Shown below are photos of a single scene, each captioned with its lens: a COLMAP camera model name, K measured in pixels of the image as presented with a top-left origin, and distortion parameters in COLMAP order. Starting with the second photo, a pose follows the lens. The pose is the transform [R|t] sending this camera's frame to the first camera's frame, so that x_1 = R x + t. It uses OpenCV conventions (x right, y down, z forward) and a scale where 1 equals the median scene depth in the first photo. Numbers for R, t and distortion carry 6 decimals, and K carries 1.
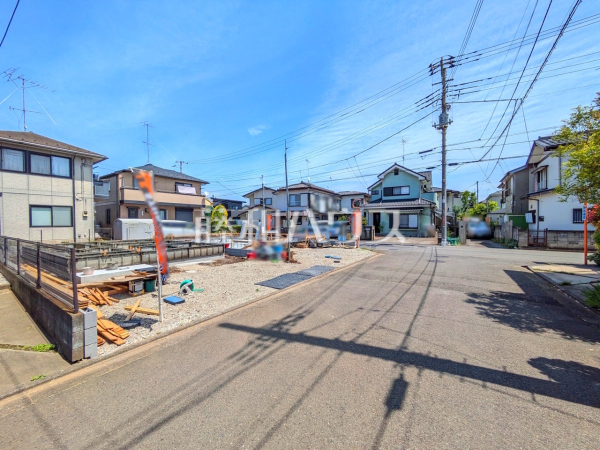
lens RADIAL K [[236.0, 0, 299.8], [0, 236.0, 225.4], [0, 0, 1]] dist [-0.000004, 0.002963]
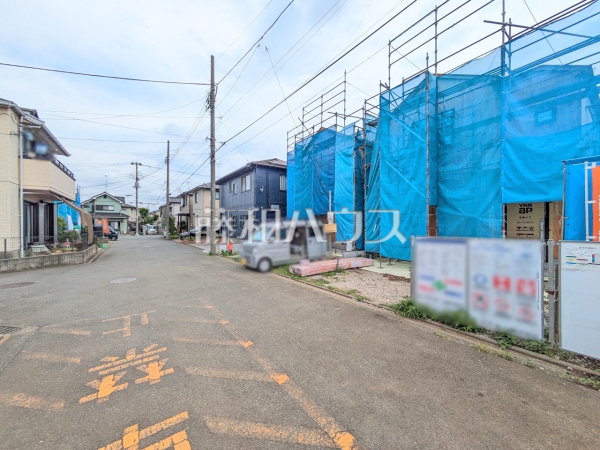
lens RADIAL K [[236.0, 0, 299.1], [0, 236.0, 225.0], [0, 0, 1]] dist [-0.000004, 0.002963]
pose [[0.340986, 0.003189, 0.940063, -1.117391], [0.003852, 0.999981, -0.004789, -0.008085], [-0.940060, 0.005254, 0.340968, -1.412413]]
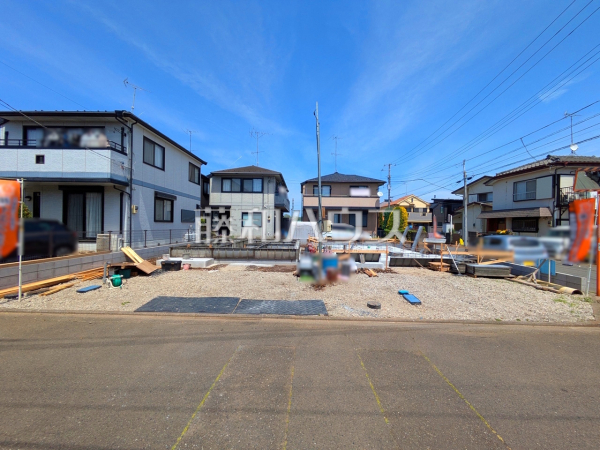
lens RADIAL K [[236.0, 0, 301.9], [0, 236.0, 237.5], [0, 0, 1]] dist [-0.000004, 0.002963]
pose [[0.547887, 0.054693, -0.834763, 0.303542], [-0.027608, 0.998499, 0.047301, -0.005385], [0.836097, -0.002869, 0.548574, 0.379941]]
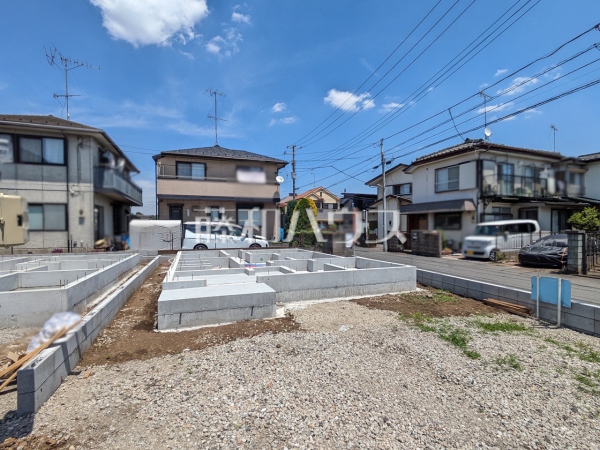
lens RADIAL K [[287.3, 0, 300.7], [0, 287.3, 238.5], [0, 0, 1]] dist [-0.000188, 0.002464]
pose [[0.812515, 0.022934, -0.582489, 0.141737], [-0.007161, 0.999543, 0.029365, -0.002702], [0.582896, -0.019688, 0.812308, 0.613495]]
